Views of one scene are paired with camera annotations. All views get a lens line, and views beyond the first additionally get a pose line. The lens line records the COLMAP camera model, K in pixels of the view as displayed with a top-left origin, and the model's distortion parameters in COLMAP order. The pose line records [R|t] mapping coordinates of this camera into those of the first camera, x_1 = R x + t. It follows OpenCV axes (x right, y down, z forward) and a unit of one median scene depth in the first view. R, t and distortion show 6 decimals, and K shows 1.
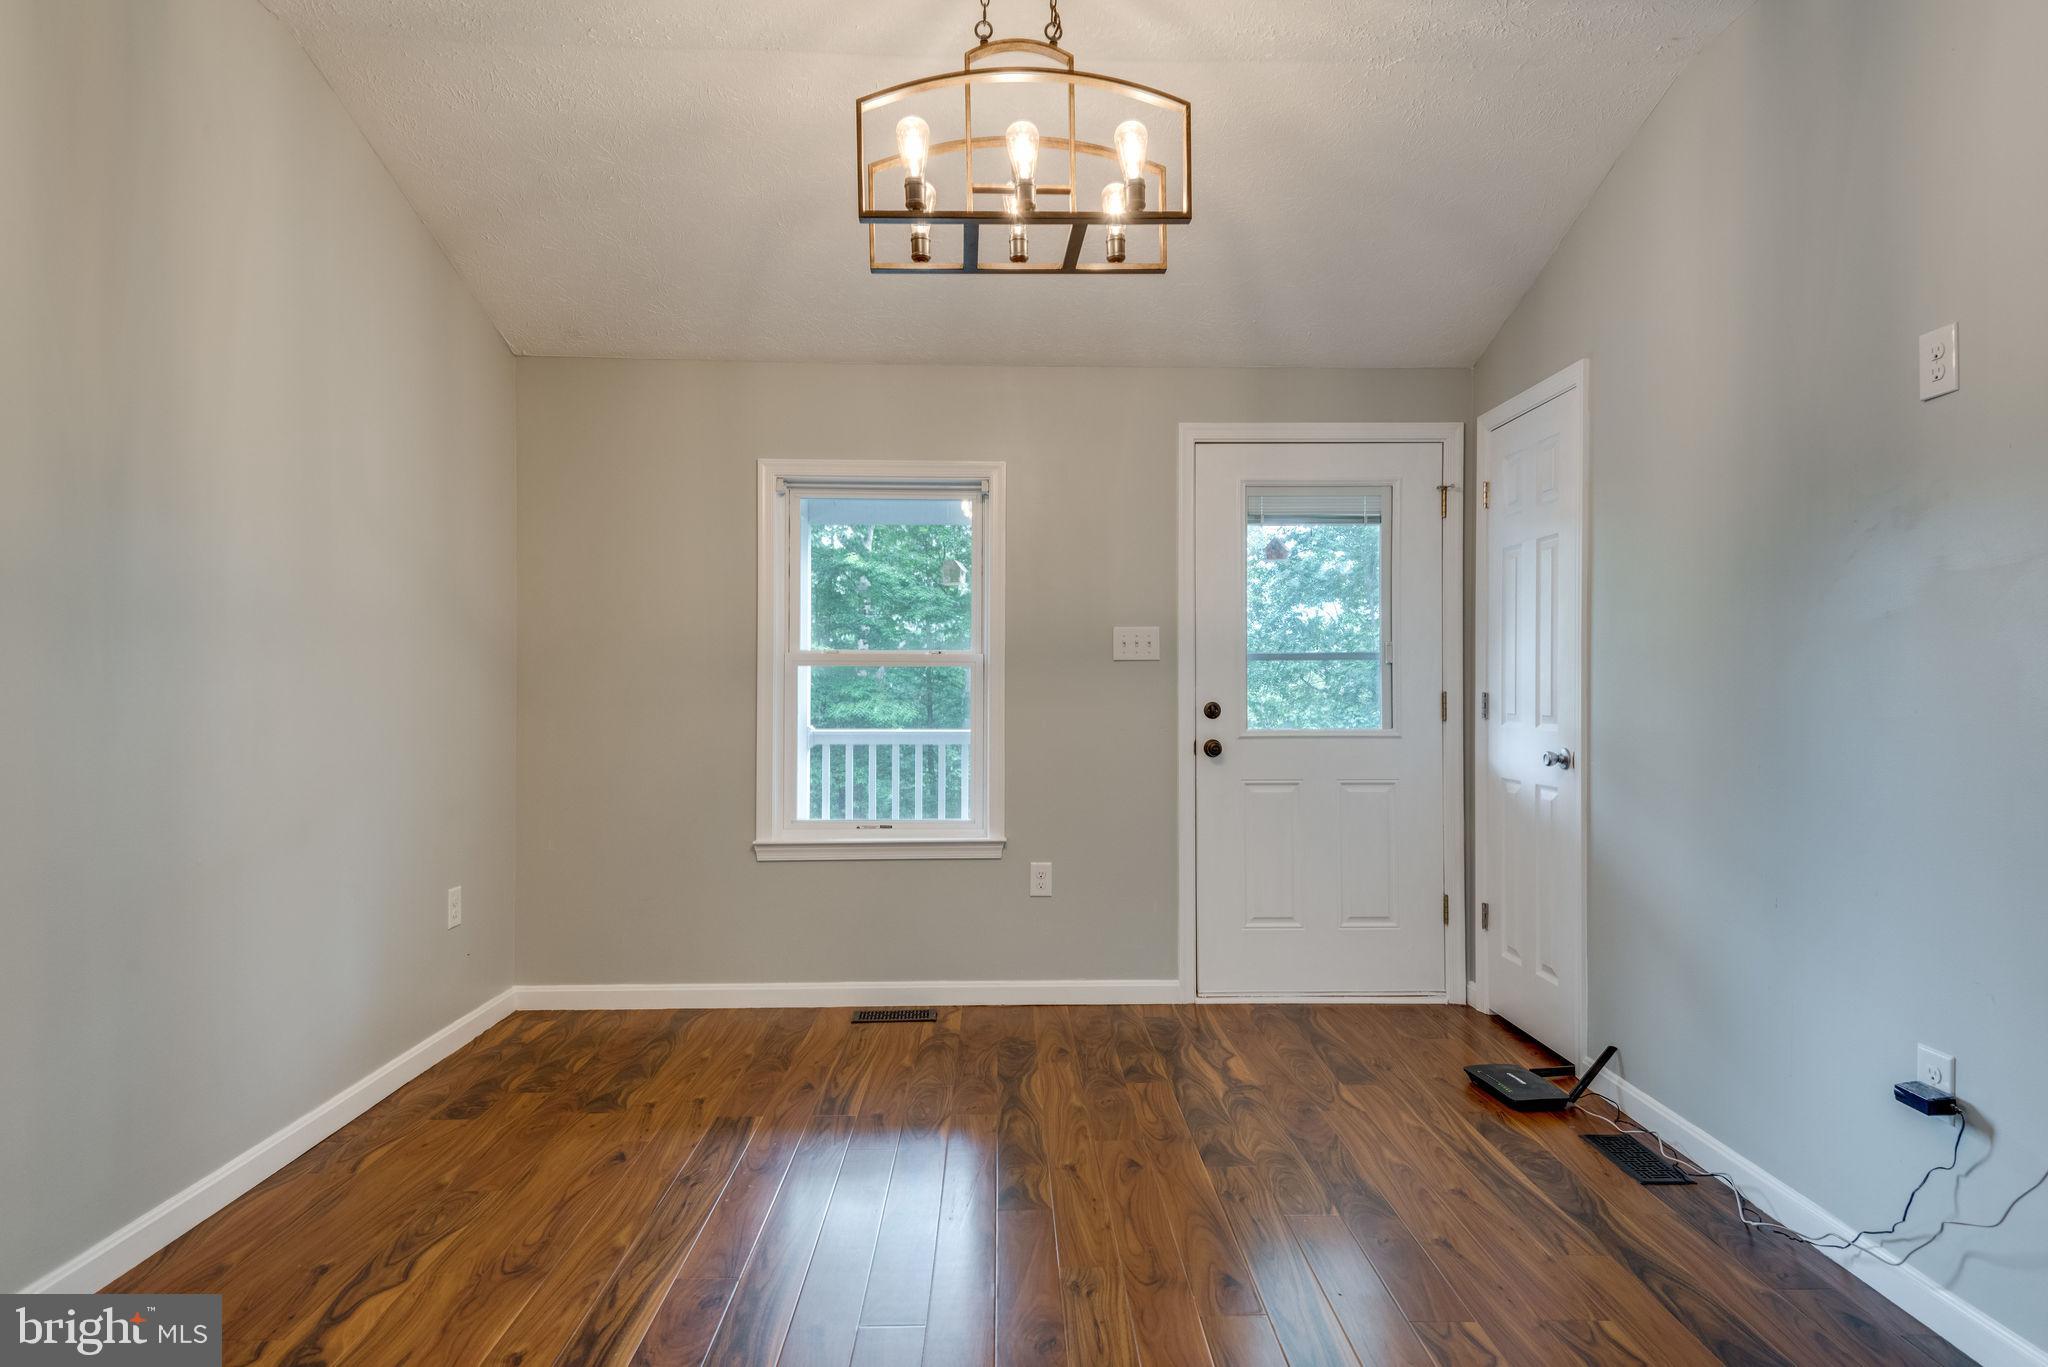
lens RADIAL K [[1131.4, 0, 1017.7], [0, 1131.4, 690.8], [0, 0, 1]] dist [0.048930, -0.030934]
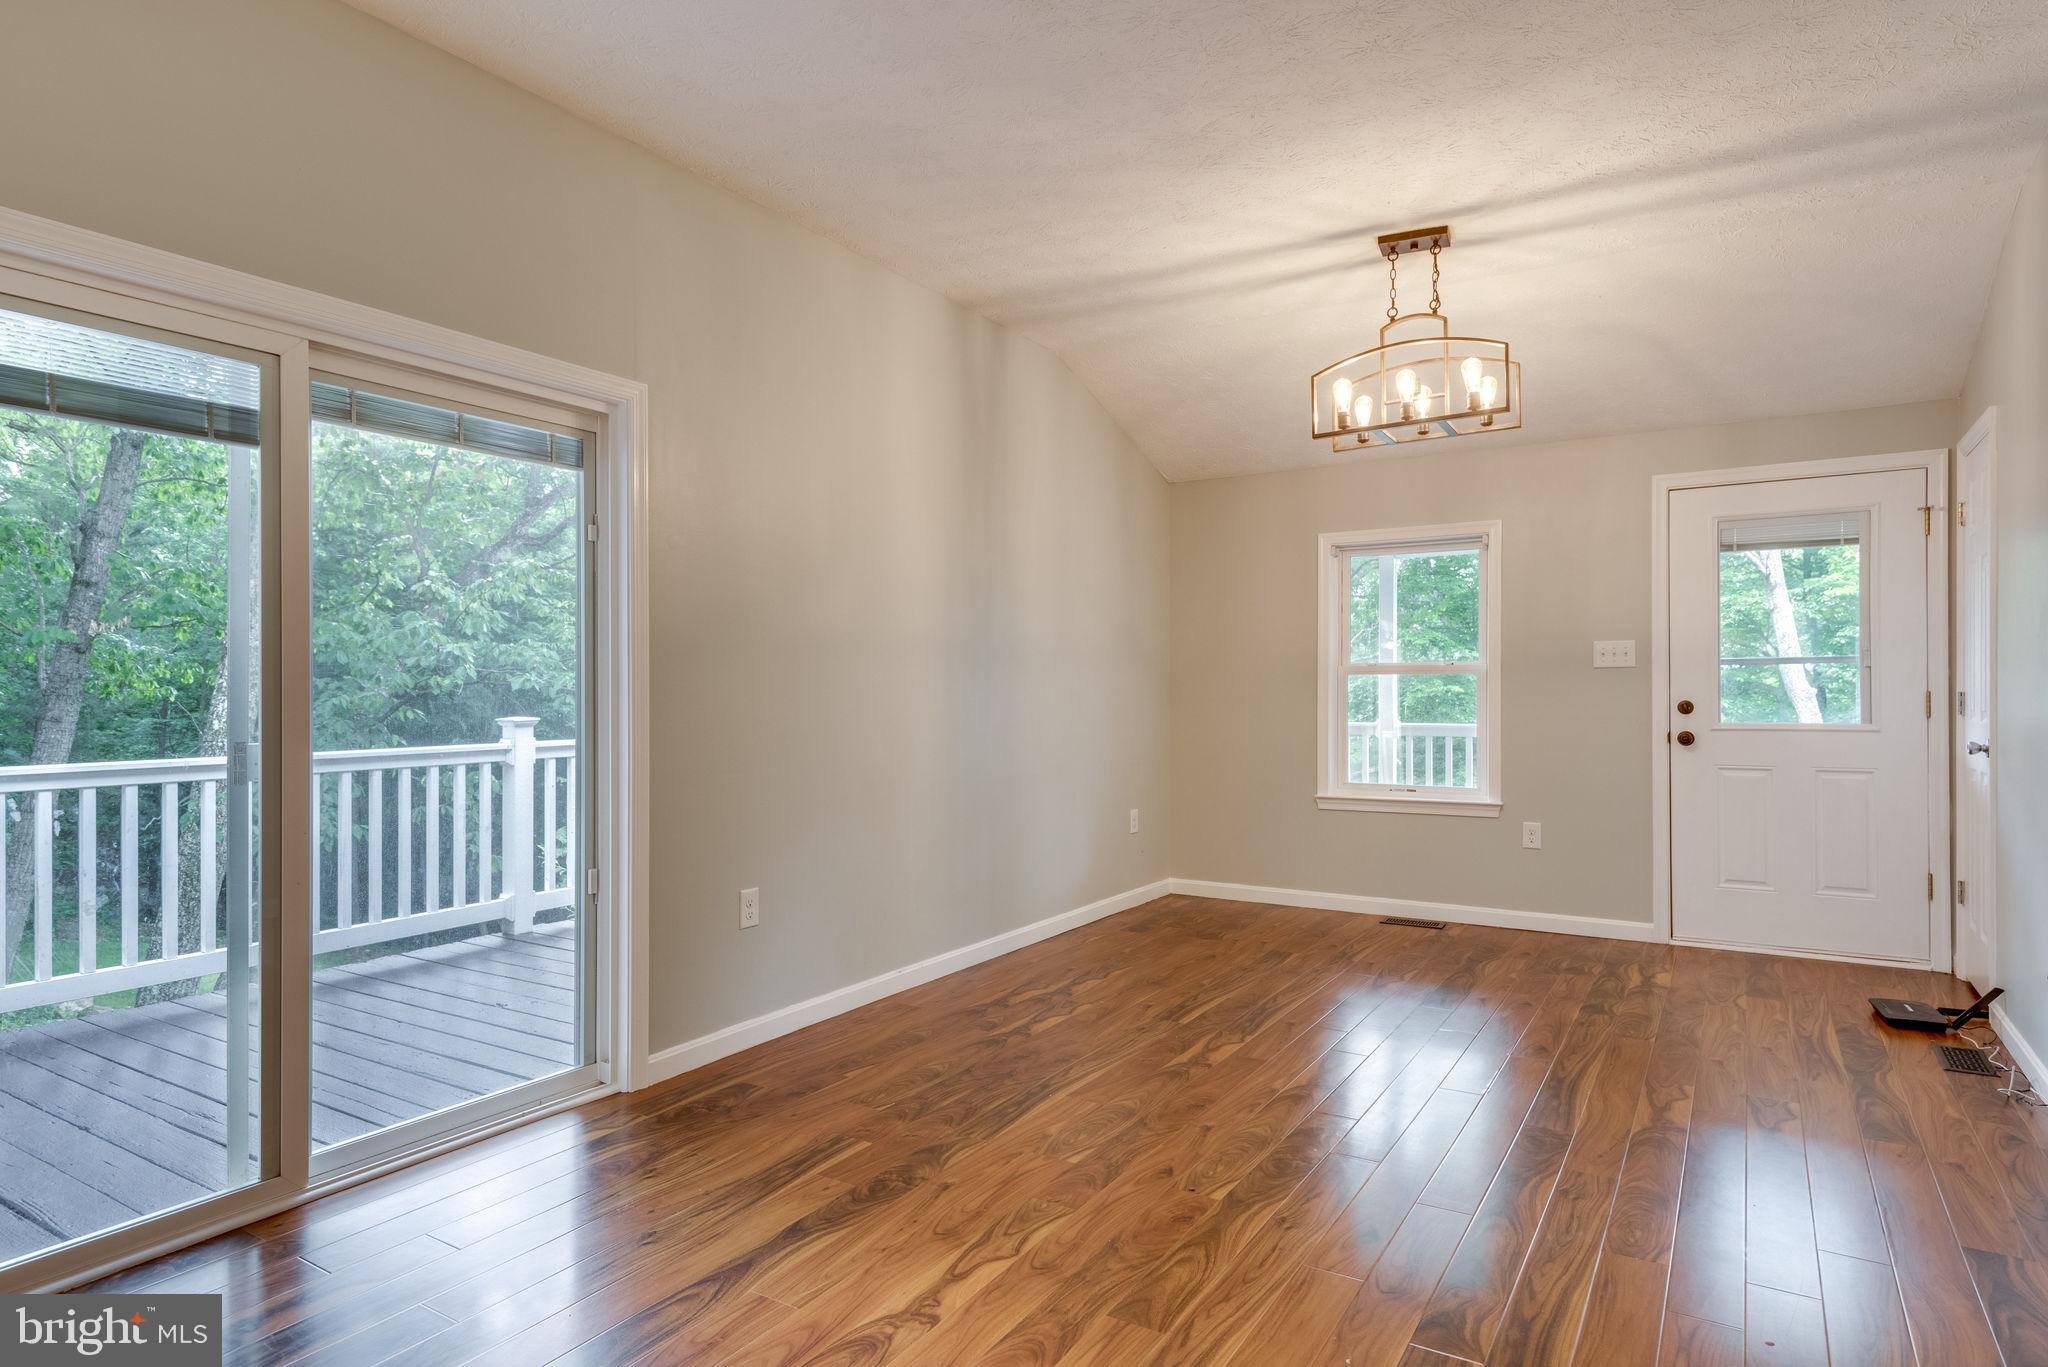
lens RADIAL K [[1131.4, 0, 1017.7], [0, 1131.4, 690.8], [0, 0, 1]] dist [0.048930, -0.030934]
pose [[0.833459, -0.004420, -0.552564, 0.258957], [0.002664, 0.999989, -0.003979, 0.002610], [0.552575, 0.001845, 0.833461, -0.436828]]
